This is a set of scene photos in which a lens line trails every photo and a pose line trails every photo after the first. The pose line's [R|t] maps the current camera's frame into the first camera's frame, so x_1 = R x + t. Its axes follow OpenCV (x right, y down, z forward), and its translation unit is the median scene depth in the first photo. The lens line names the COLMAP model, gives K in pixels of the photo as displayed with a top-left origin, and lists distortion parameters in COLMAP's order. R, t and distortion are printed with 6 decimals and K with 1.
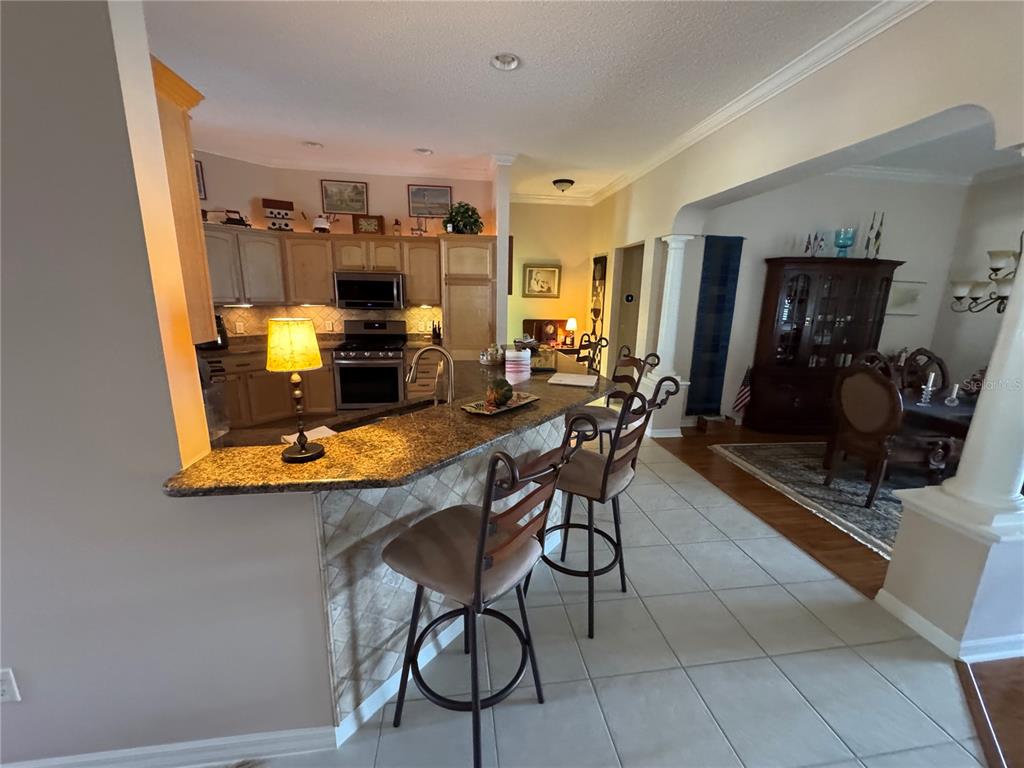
lens RADIAL K [[416.7, 0, 511.1], [0, 416.7, 387.3], [0, 0, 1]] dist [-0.004096, -0.000484]
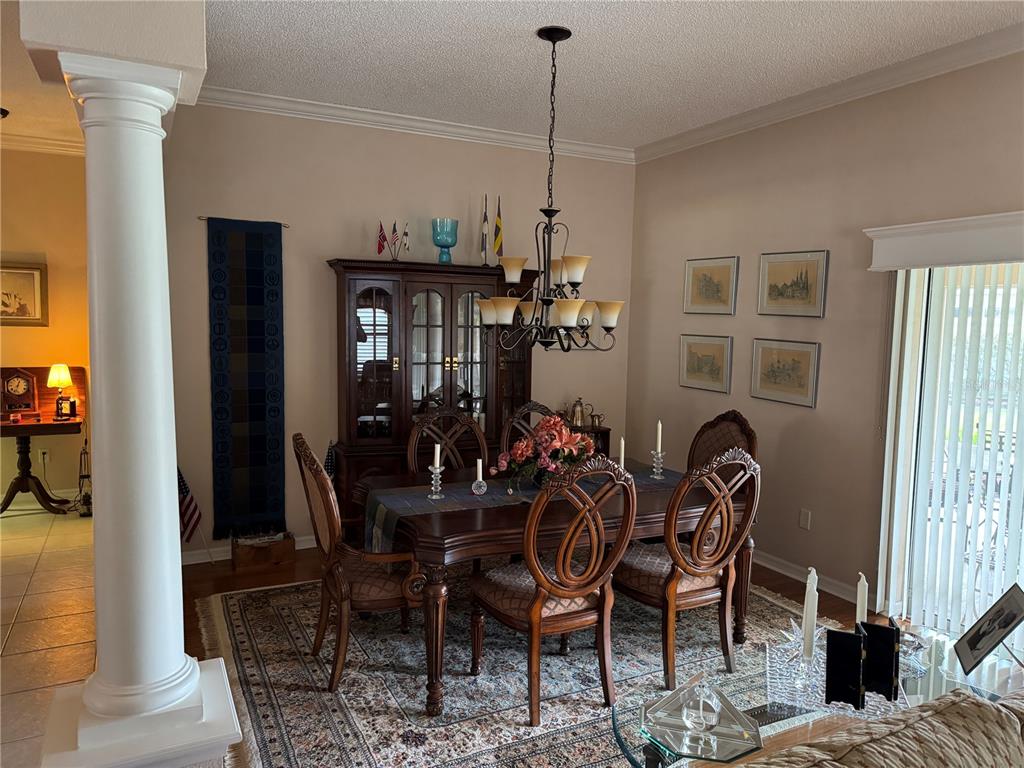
lens RADIAL K [[730.2, 0, 511.6], [0, 730.2, 381.7], [0, 0, 1]] dist [0.006814, -0.002201]
pose [[0.932459, -0.029512, 0.360069, 0.495292], [0.076653, 0.990128, -0.117351, 0.006396], [-0.353051, 0.137025, 0.925516, -0.042965]]
